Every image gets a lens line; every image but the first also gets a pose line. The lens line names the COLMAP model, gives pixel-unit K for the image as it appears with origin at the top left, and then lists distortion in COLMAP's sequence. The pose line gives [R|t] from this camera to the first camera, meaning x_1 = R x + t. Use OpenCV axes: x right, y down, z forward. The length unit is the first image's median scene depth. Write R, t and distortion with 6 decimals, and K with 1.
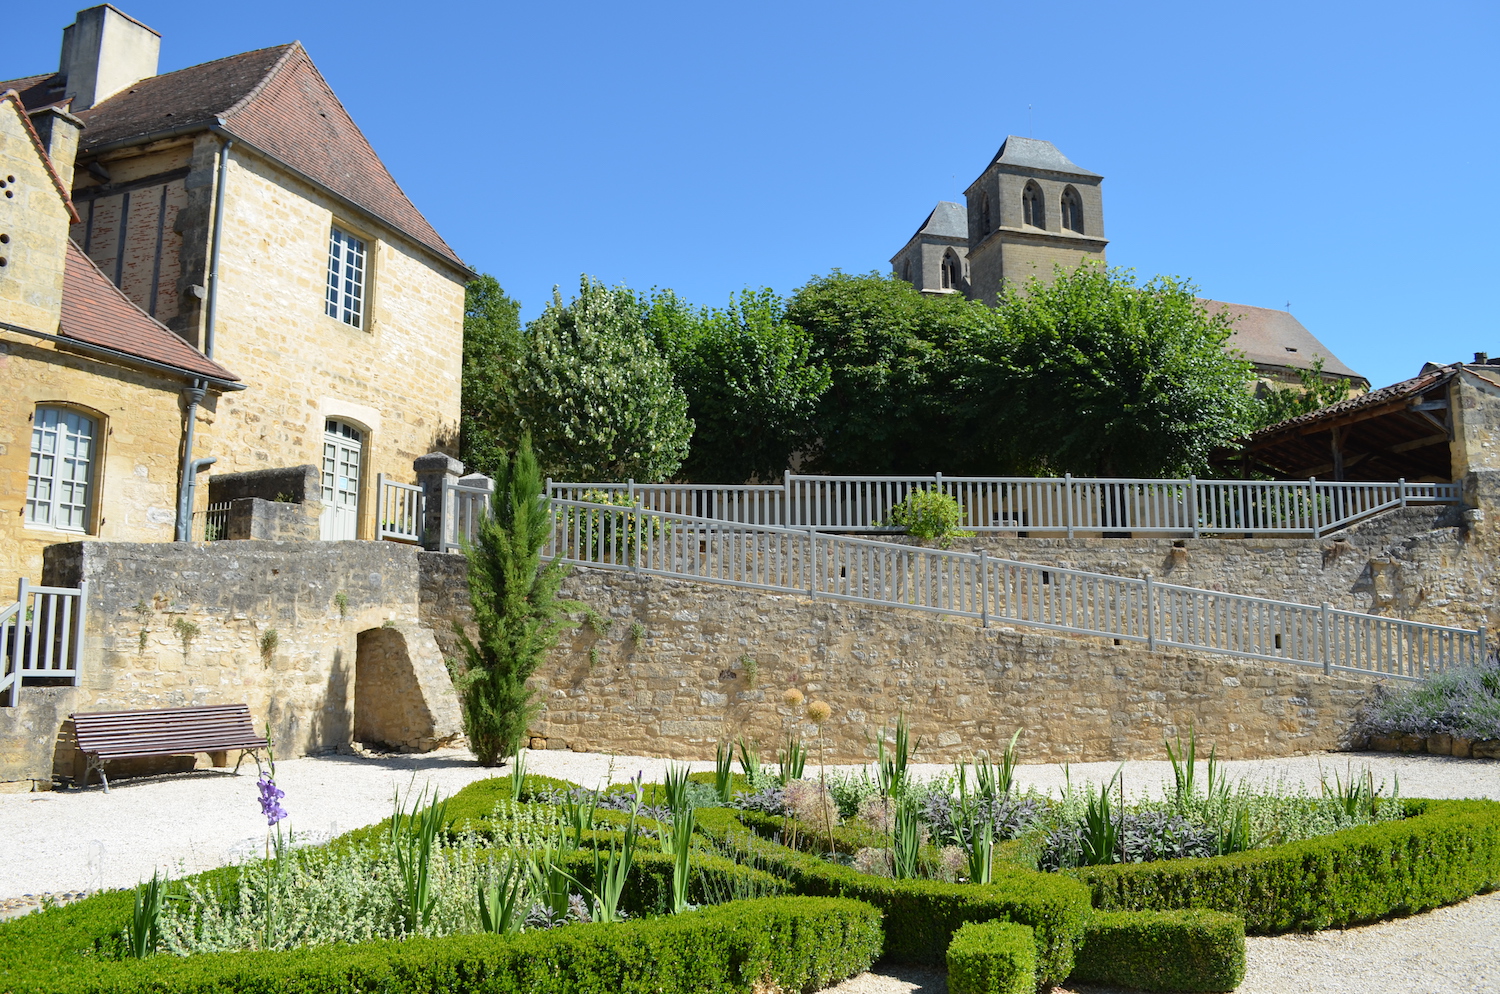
lens RADIAL K [[1187.9, 0, 751.7], [0, 1187.9, 495.0], [0, 0, 1]] dist [-0.077059, 0.005936]
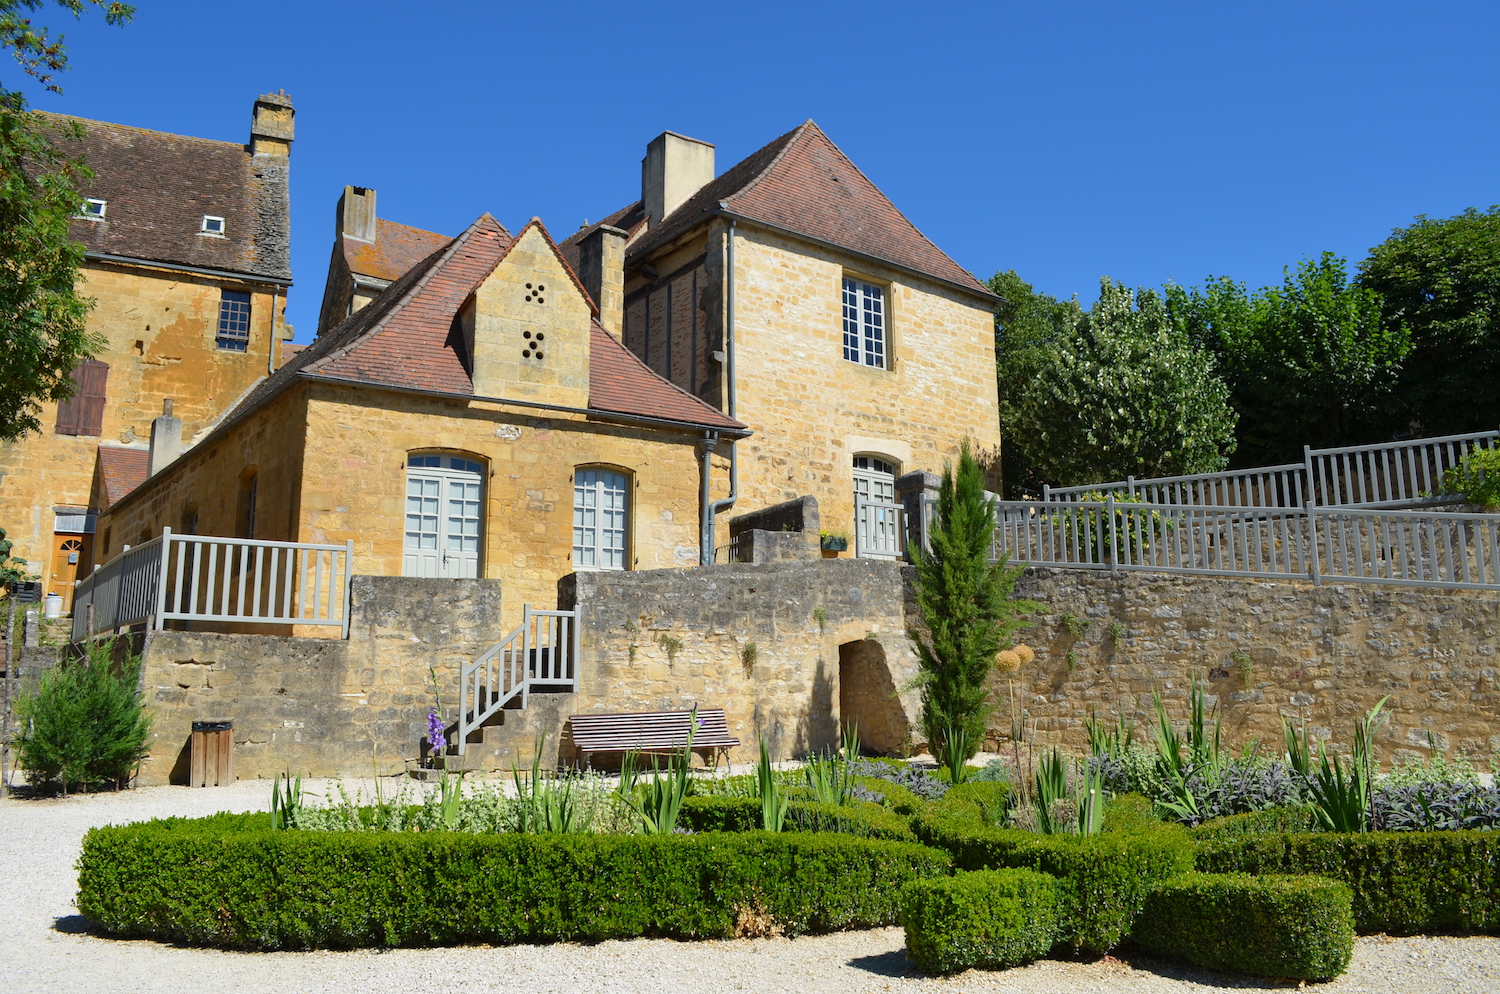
lens RADIAL K [[1187.9, 0, 751.7], [0, 1187.9, 495.0], [0, 0, 1]] dist [-0.077059, 0.005936]
pose [[0.832494, -0.110839, -0.542833, 0.182317], [0.088856, 0.993812, -0.066653, 0.043946], [0.546862, 0.007254, 0.837191, 0.056222]]
